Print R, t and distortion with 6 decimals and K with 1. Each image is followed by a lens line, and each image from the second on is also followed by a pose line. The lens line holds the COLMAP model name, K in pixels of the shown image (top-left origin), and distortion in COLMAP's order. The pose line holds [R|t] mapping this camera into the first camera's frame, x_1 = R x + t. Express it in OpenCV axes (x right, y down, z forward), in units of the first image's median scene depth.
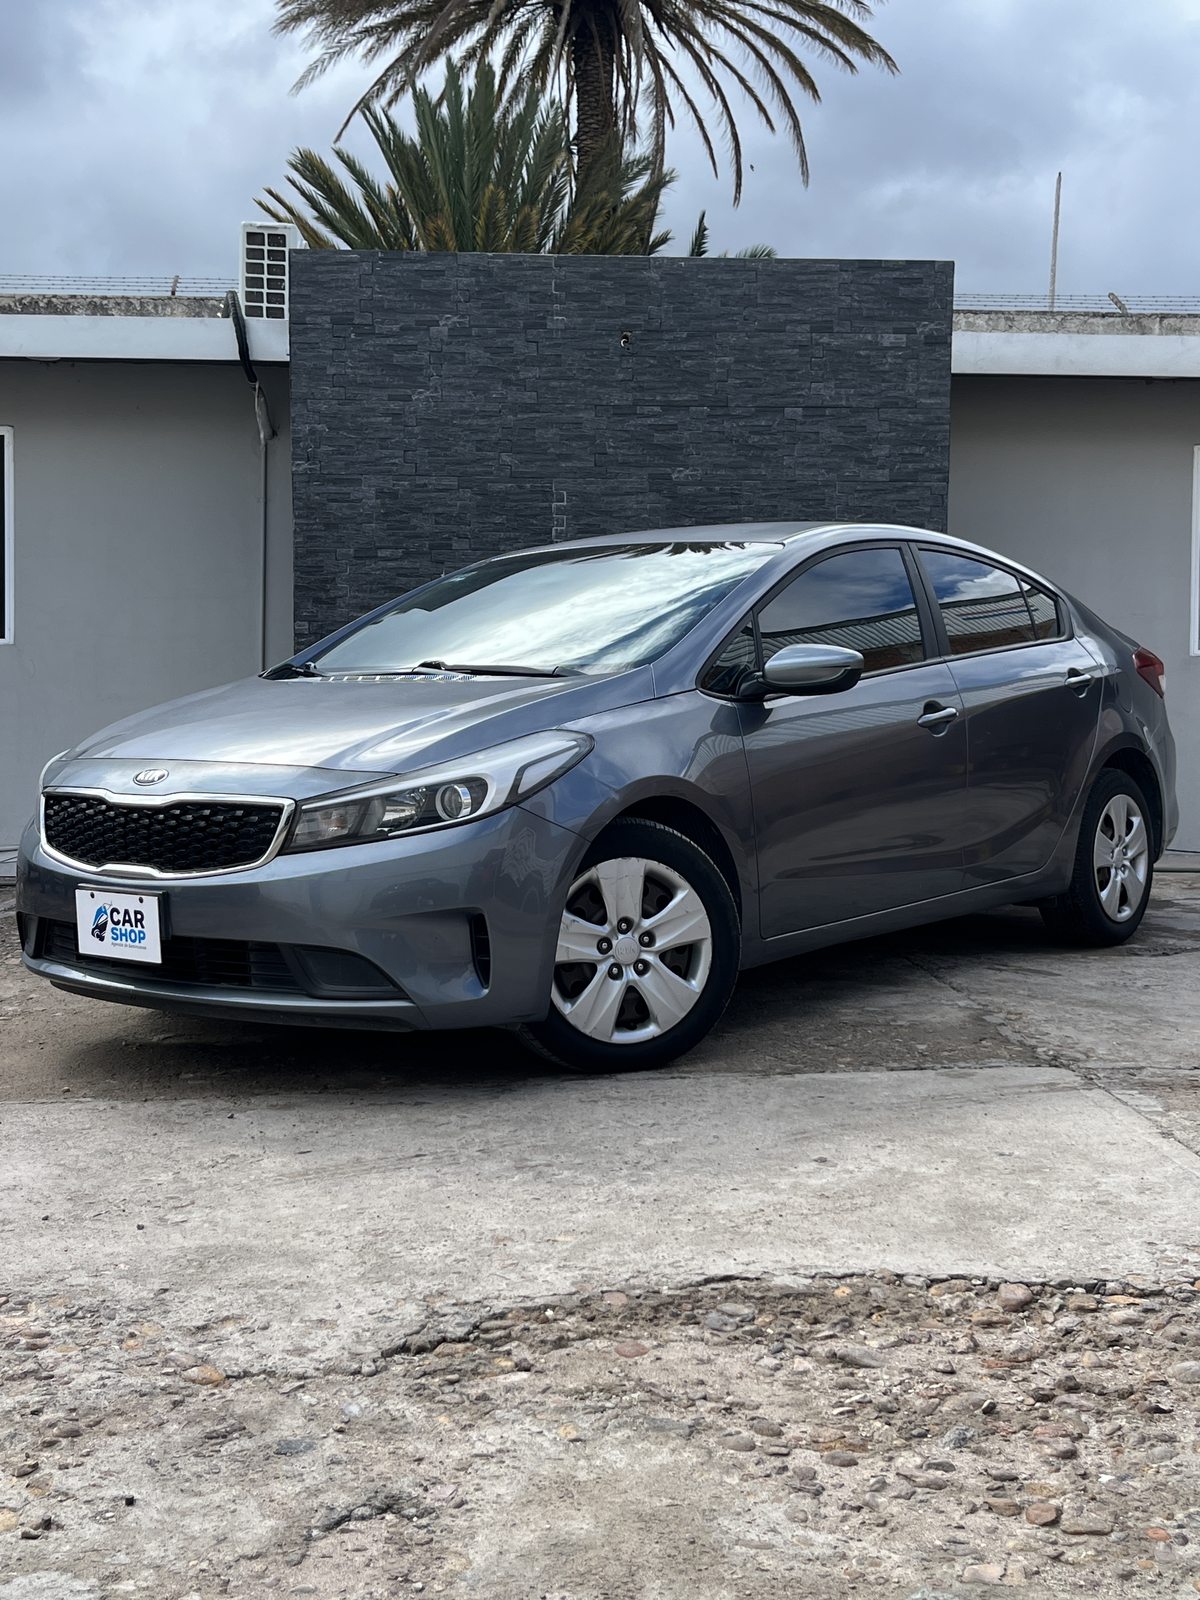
lens RADIAL K [[2279.8, 0, 597.5], [0, 2279.8, 871.7], [0, 0, 1]] dist [0.025125, -0.075145]
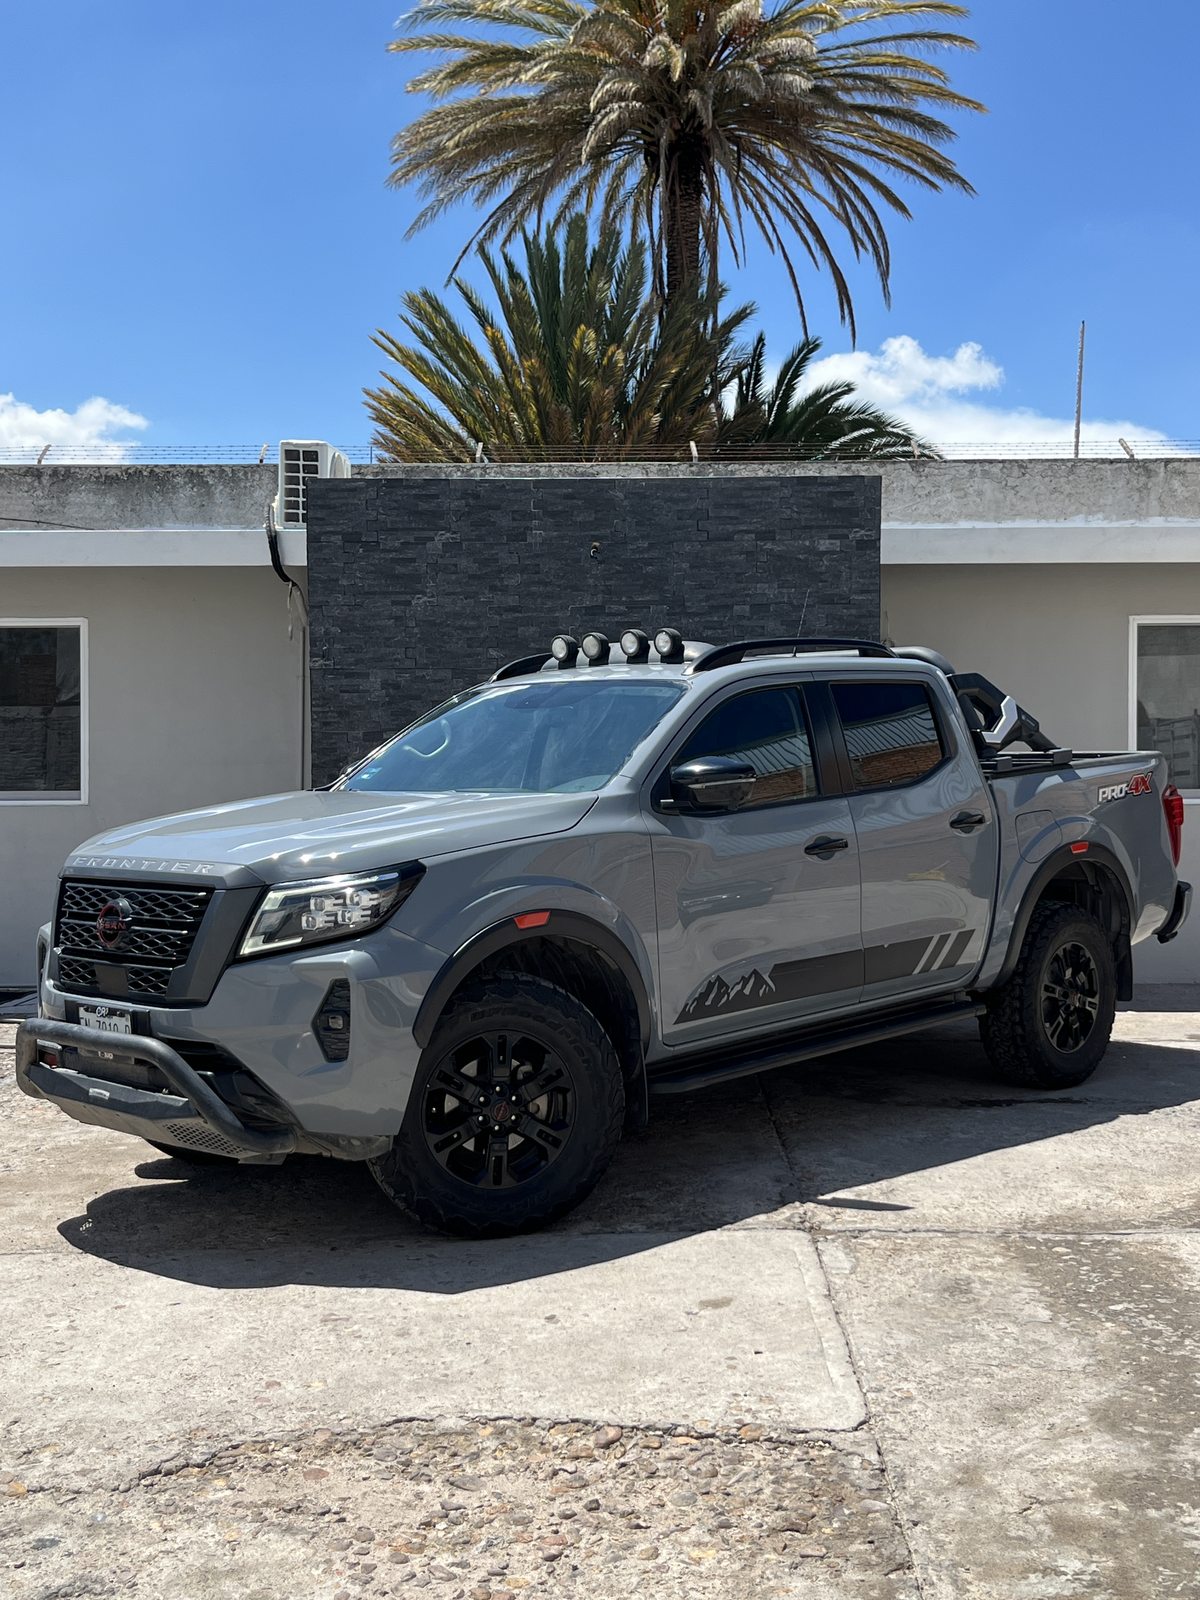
lens RADIAL K [[2331.4, 0, 626.1], [0, 2331.4, 805.5], [0, 0, 1]] dist [0.047640, -0.121056]
pose [[0.996598, -0.006942, -0.082126, 0.124449], [0.003620, 0.999172, -0.040525, -0.055600], [0.082340, 0.040089, 0.995798, -0.171388]]
